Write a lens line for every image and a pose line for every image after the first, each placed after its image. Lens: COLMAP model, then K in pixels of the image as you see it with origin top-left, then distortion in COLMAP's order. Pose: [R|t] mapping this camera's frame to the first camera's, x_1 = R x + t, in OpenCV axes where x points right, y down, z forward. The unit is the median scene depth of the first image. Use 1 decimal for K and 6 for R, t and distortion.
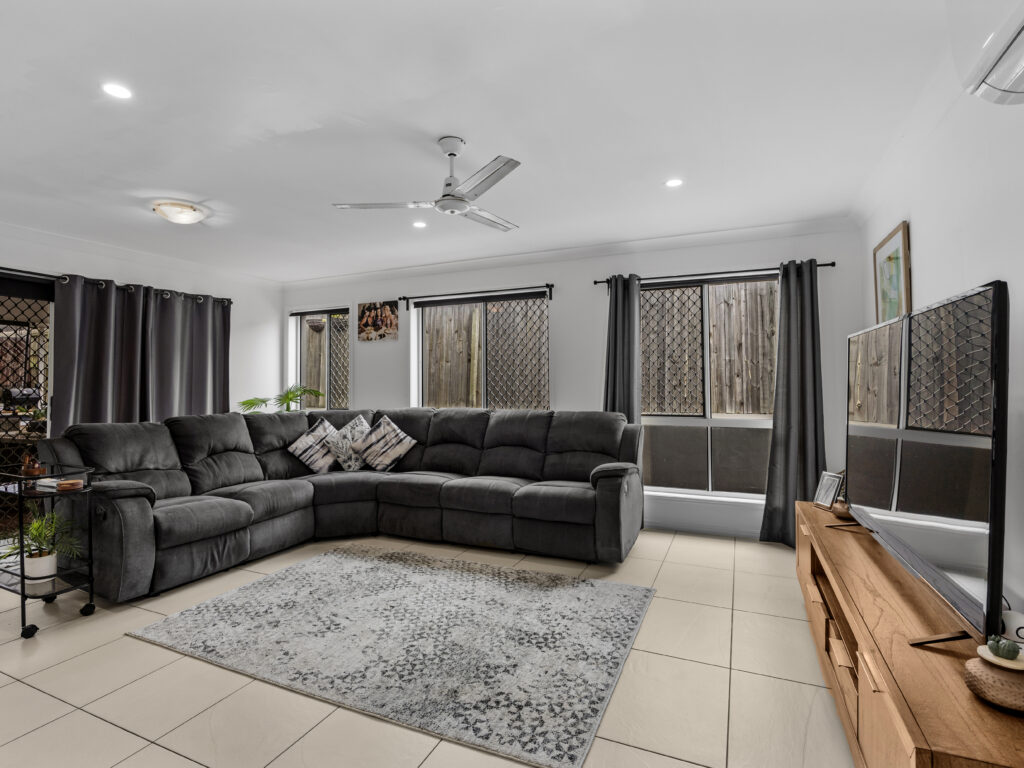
lens RADIAL K [[517.9, 0, 514.5], [0, 517.9, 379.9], [0, 0, 1]] dist [-0.018411, 0.000616]
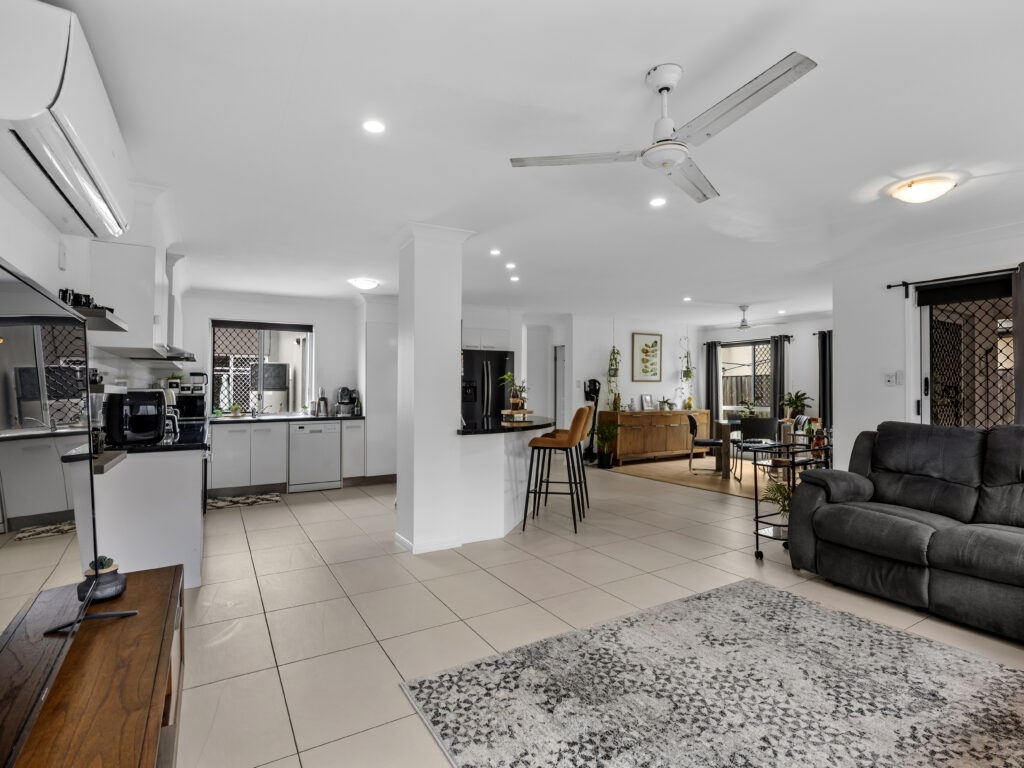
lens RADIAL K [[517.9, 0, 512.6], [0, 517.9, 385.8], [0, 0, 1]] dist [-0.018411, 0.000616]
pose [[-0.587911, 0.005836, -0.808905, 0.440412], [0.015380, 0.999874, -0.003964, 0.002086], [0.808779, -0.014771, -0.587927, 0.870913]]
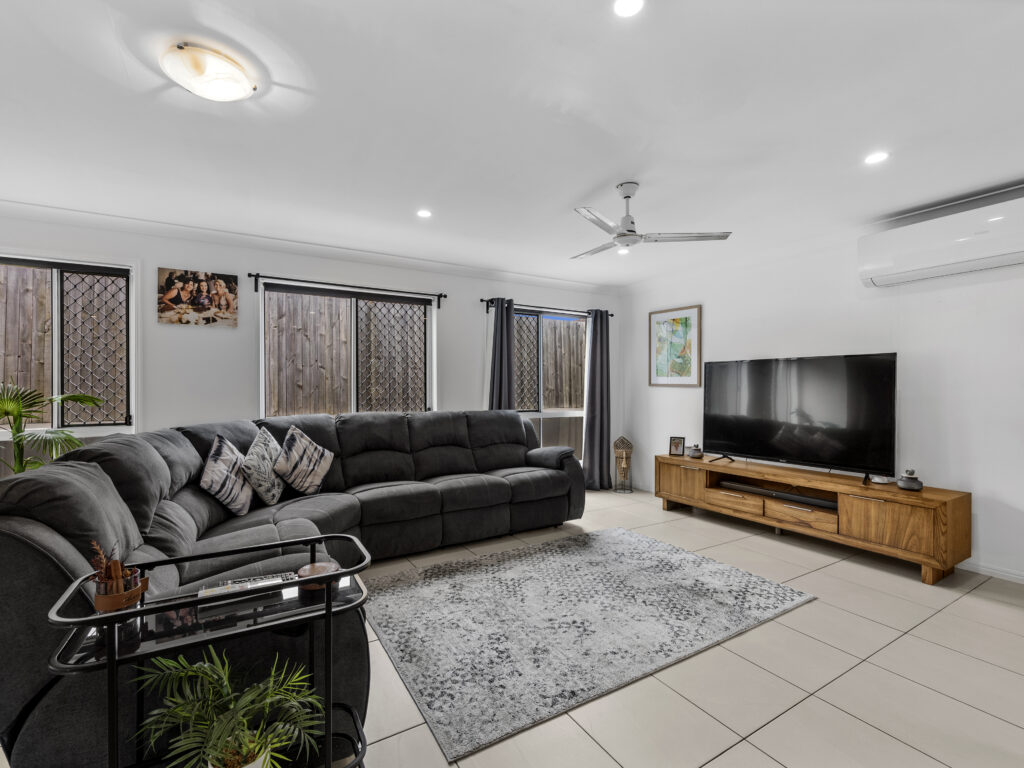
lens RADIAL K [[468.3, 0, 513.2], [0, 468.3, 389.7], [0, 0, 1]] dist [-0.000481, 0.000587]
pose [[0.572798, -0.002233, 0.819694, -0.819708], [-0.009794, 0.999906, 0.009568, 0.004461], [-0.819638, -0.013508, 0.572722, 0.399868]]
